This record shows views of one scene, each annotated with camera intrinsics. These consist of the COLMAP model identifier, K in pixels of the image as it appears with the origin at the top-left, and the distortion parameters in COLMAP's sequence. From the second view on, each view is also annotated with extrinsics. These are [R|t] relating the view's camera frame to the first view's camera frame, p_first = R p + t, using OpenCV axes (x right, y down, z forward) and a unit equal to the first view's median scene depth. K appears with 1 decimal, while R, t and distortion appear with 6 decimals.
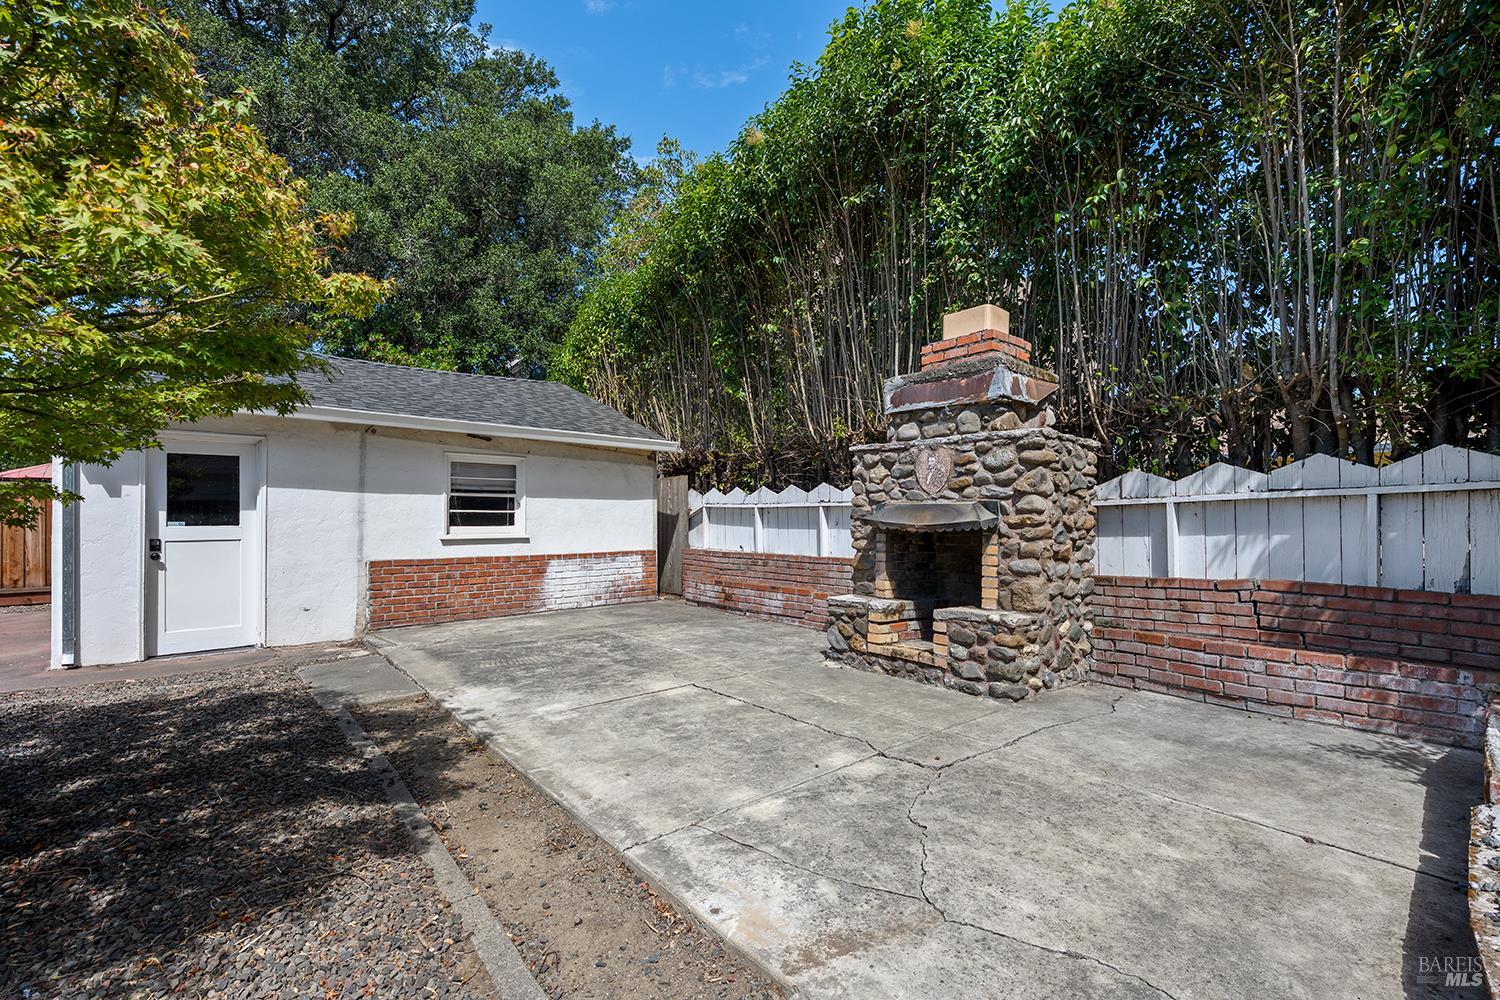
lens RADIAL K [[675.2, 0, 749.7], [0, 675.2, 512.6], [0, 0, 1]] dist [-0.004701, -0.000509]
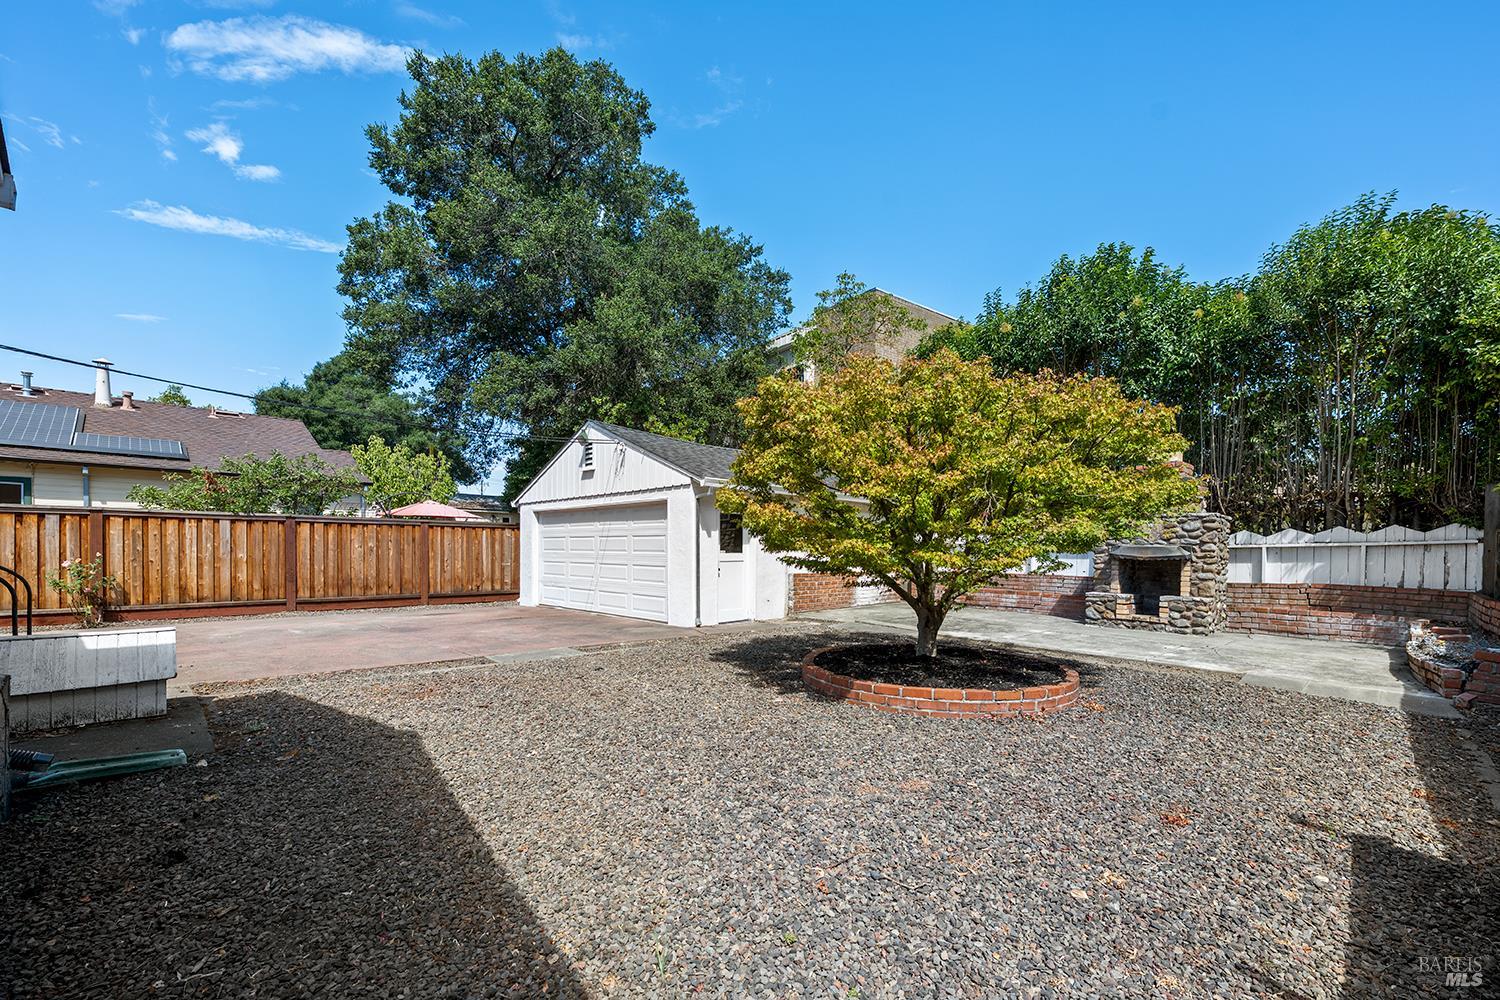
lens RADIAL K [[644.7, 0, 741.0], [0, 644.7, 558.6], [0, 0, 1]] dist [-0.009150, 0.000180]
pose [[0.999565, 0.010052, 0.027716, -1.121460], [-0.010798, 0.999580, 0.026882, -0.016321], [-0.027434, -0.027170, 0.999254, -1.001108]]
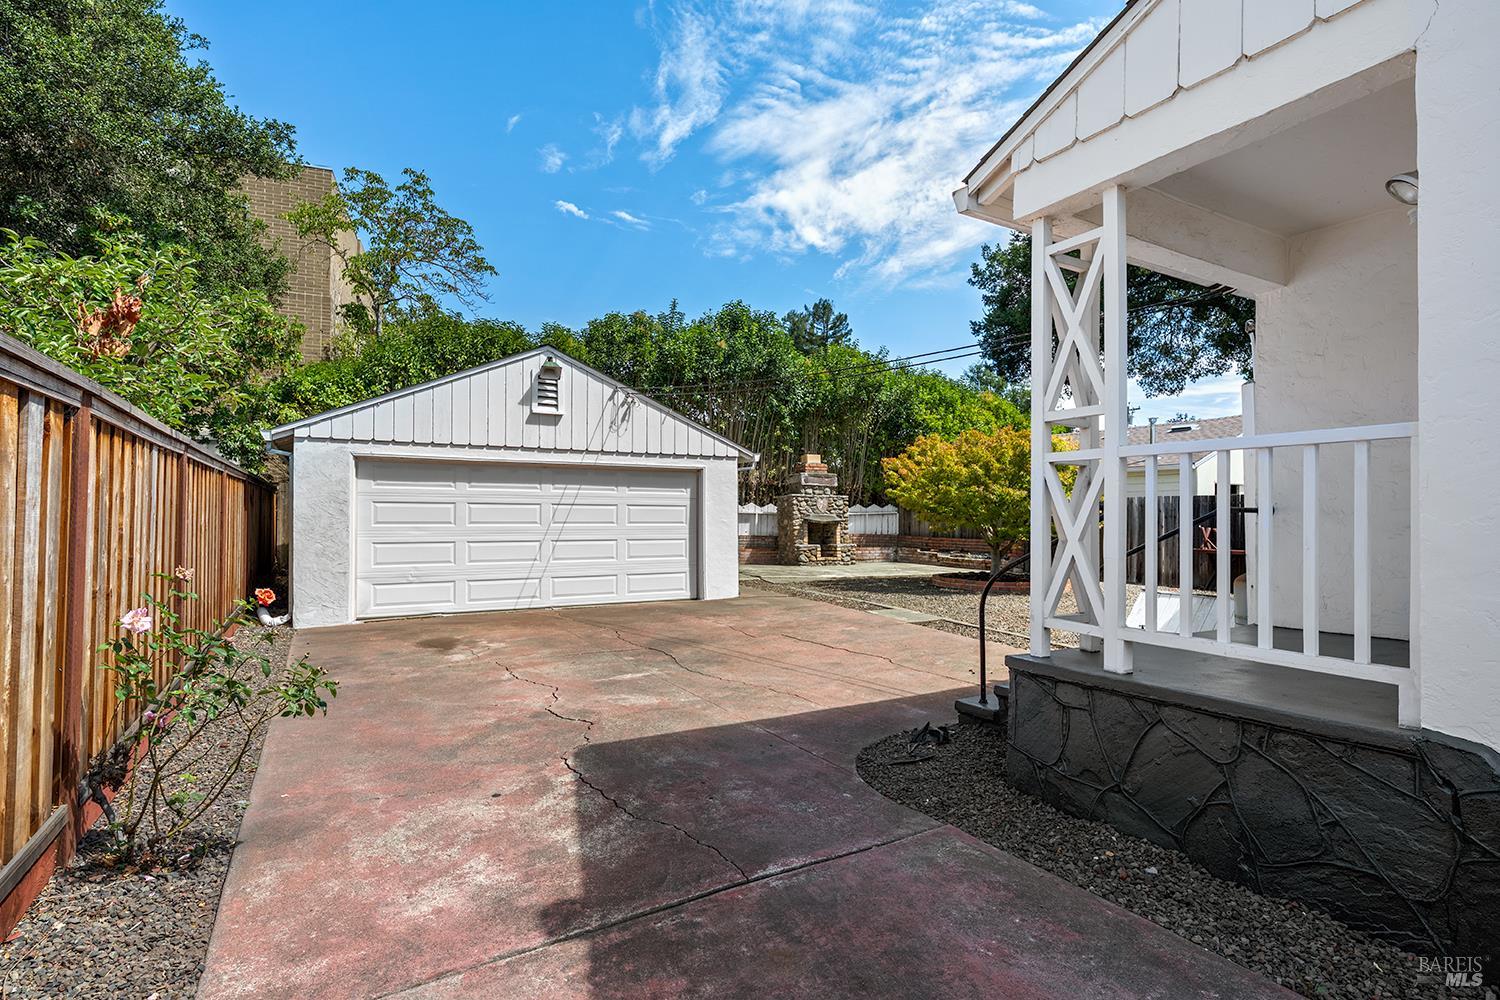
lens RADIAL K [[743.2, 0, 750.3], [0, 743.2, 500.0], [0, 0, 1]] dist [-0.000376, -0.000008]
pose [[0.196209, 0.020321, 0.980351, -3.782501], [-0.020818, 0.999646, -0.016554, -0.019965], [-0.980341, -0.017161, 0.196563, 0.684687]]
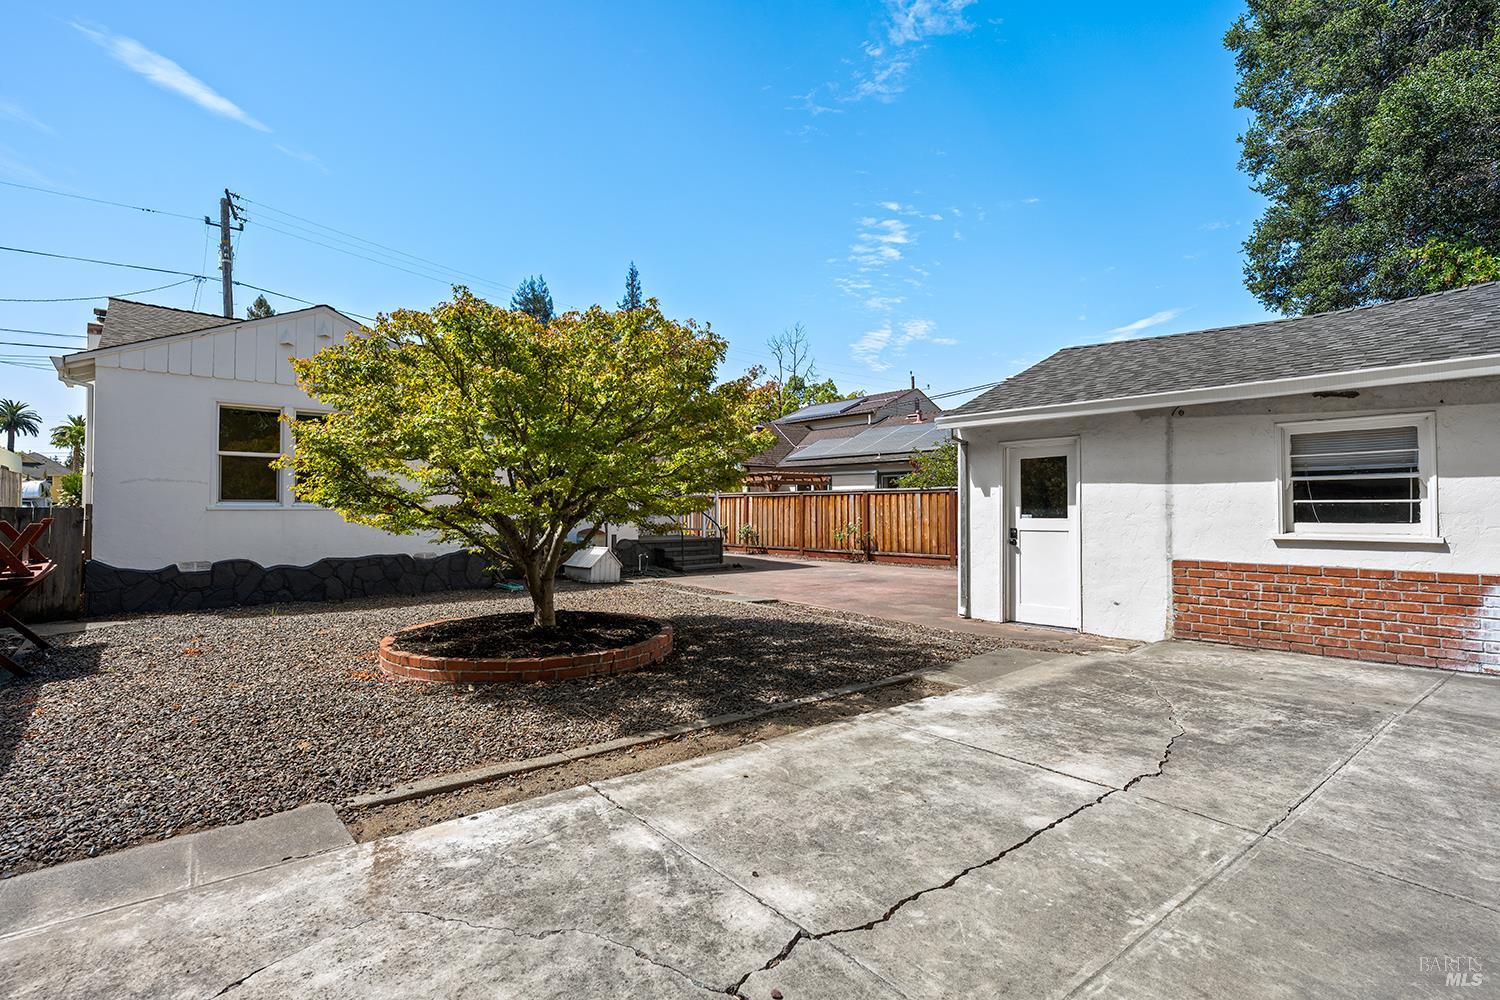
lens RADIAL K [[701.3, 0, 746.0], [0, 701.3, 502.5], [0, 0, 1]] dist [-0.000112, 0.000305]
pose [[-0.053366, -0.010274, -0.998522, 0.592738], [0.014725, 0.999830, -0.011074, -0.002817], [0.998466, -0.015294, -0.053205, 0.735179]]
